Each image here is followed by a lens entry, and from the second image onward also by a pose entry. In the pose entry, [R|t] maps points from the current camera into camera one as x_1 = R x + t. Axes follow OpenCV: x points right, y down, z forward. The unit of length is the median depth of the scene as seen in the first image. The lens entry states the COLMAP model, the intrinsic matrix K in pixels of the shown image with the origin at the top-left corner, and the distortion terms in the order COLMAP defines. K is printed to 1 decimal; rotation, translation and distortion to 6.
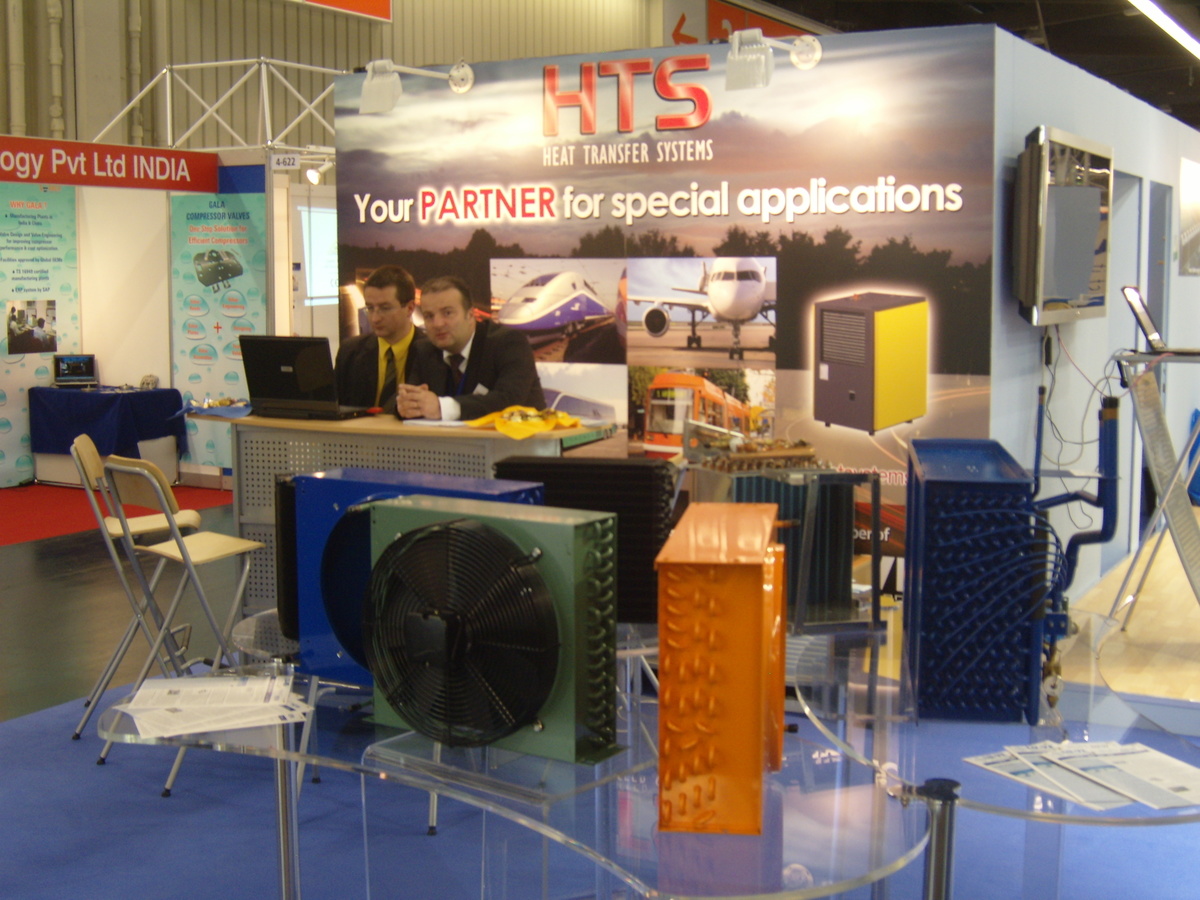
lens RADIAL K [[1571.9, 0, 600.0], [0, 1571.9, 450.0], [0, 0, 1]] dist [-0.105732, 0.019042]
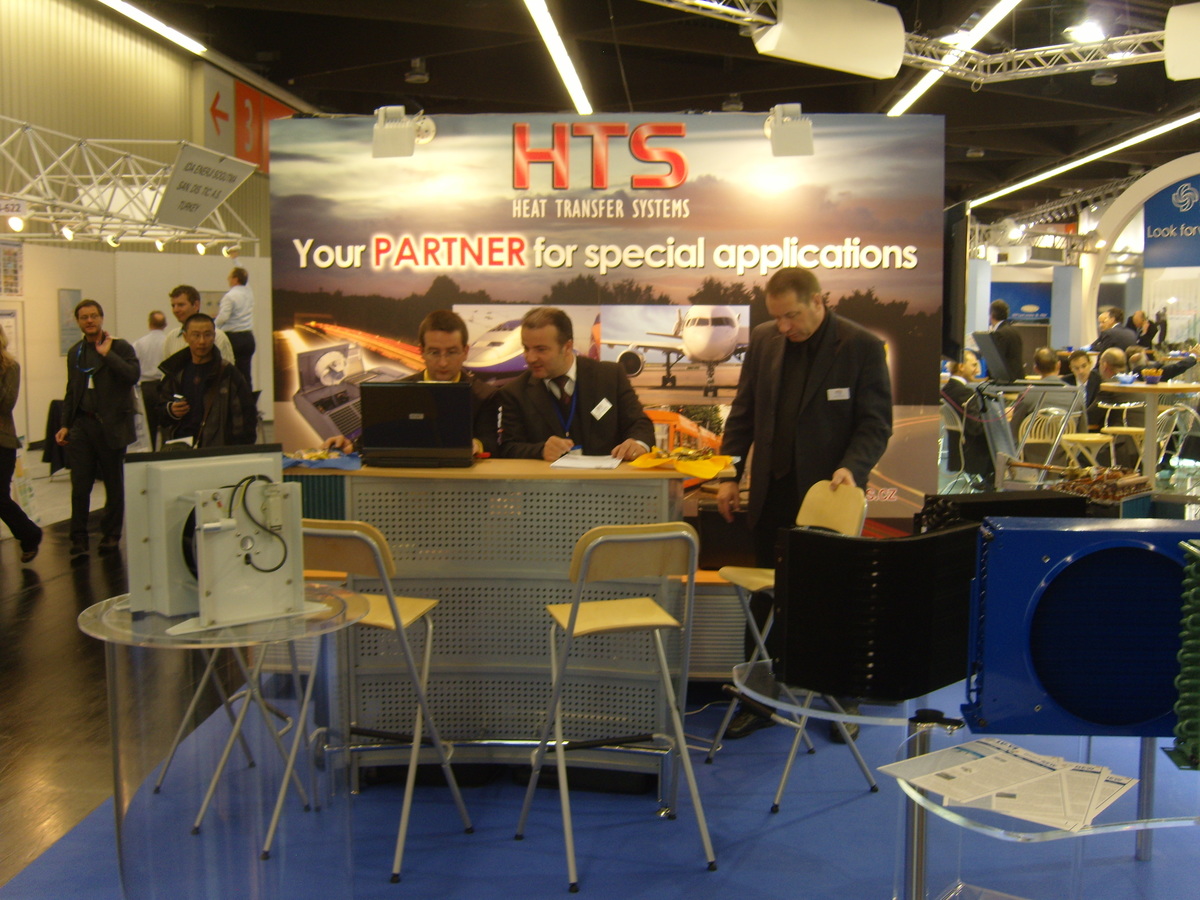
lens RADIAL K [[1295.6, 0, 600.0], [0, 1295.6, 450.0], [0, 0, 1]] dist [-0.155664, 0.141950]
pose [[0.900976, -0.038526, 0.432156, -0.377729], [0.043592, 0.999048, -0.001820, -0.021021], [-0.431674, 0.020479, 0.901797, 0.200906]]
